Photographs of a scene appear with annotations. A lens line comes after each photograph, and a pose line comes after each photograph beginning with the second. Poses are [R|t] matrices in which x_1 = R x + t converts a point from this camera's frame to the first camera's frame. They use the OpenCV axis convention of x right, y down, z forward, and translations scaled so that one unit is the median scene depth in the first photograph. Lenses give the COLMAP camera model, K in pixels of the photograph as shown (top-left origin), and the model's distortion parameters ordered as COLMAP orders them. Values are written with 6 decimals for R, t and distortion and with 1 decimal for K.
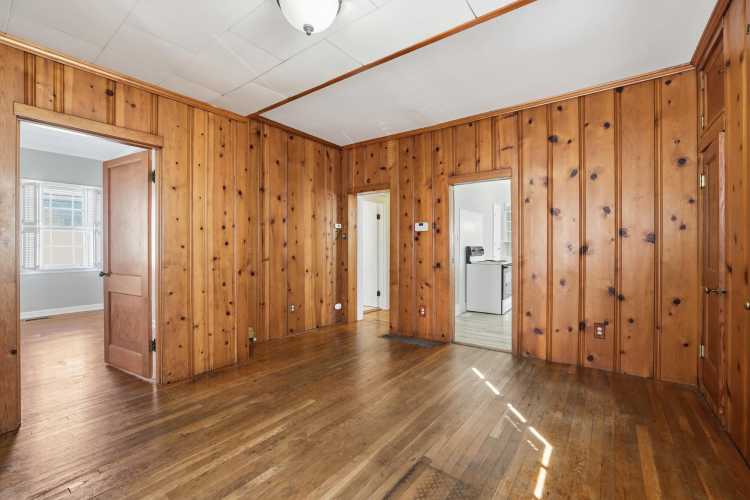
lens RADIAL K [[320.6, 0, 371.4], [0, 320.6, 246.1], [0, 0, 1]] dist [-0.046913, 0.014484]
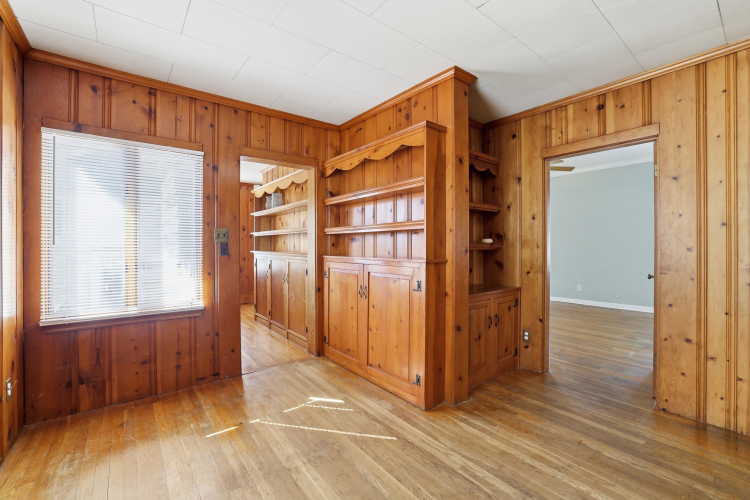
lens RADIAL K [[320.6, 0, 371.4], [0, 320.6, 246.1], [0, 0, 1]] dist [-0.046913, 0.014484]
pose [[-0.256464, -0.003139, -0.966549, 0.417377], [-0.007816, 0.999969, -0.001173, 0.000593], [0.966522, 0.007254, -0.256481, 0.507278]]
